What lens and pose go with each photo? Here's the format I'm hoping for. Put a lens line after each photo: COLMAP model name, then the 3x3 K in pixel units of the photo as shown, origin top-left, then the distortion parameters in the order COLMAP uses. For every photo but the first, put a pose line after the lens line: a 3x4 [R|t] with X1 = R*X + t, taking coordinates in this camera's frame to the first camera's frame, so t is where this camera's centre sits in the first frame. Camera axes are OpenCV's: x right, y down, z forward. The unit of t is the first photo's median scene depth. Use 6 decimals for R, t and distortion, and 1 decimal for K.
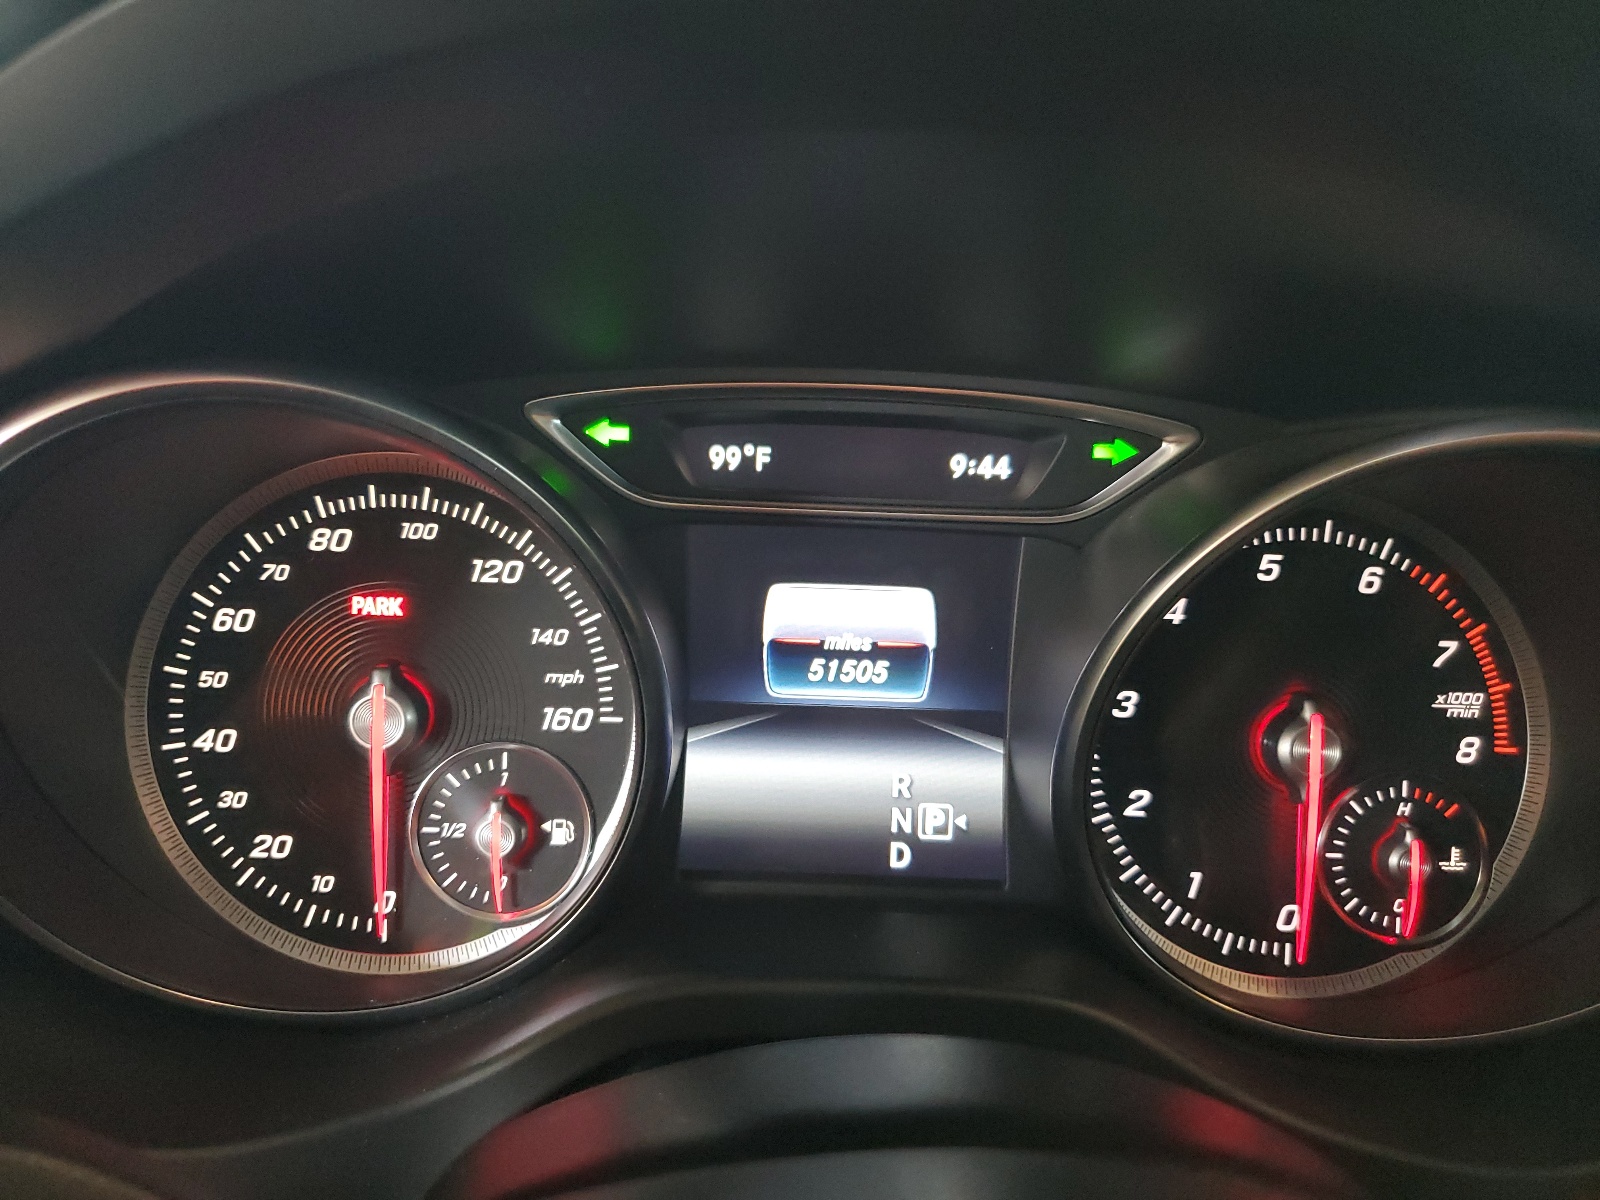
lens RADIAL K [[1298.8, 0, 797.6], [0, 1298.8, 598.9], [0, 0, 1]] dist [0.004271, 0.001214]
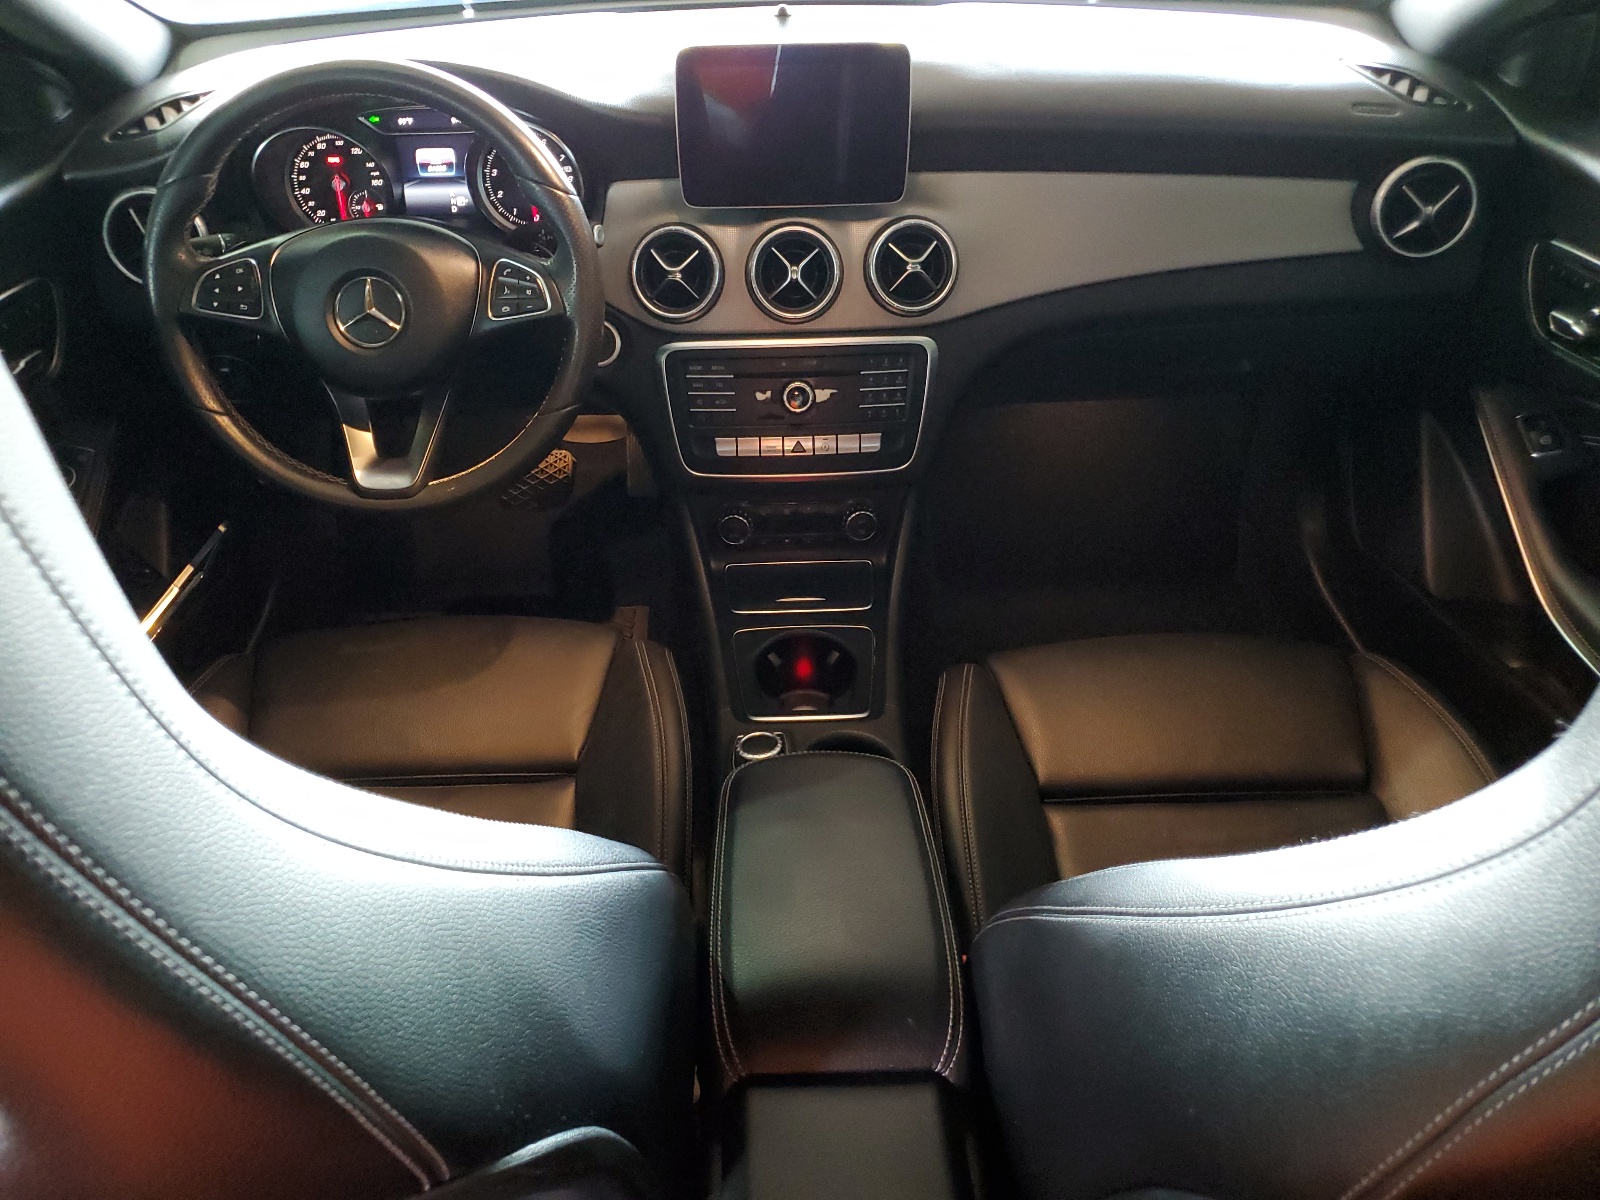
lens RADIAL K [[1298.8, 0, 803.0], [0, 1298.8, 597.6], [0, 0, 1]] dist [0.004271, 0.001214]
pose [[0.998390, -0.056089, -0.008456, 1.356991], [0.055478, 0.934508, 0.351593, -0.076397], [-0.011819, -0.351496, 0.936115, -4.082788]]
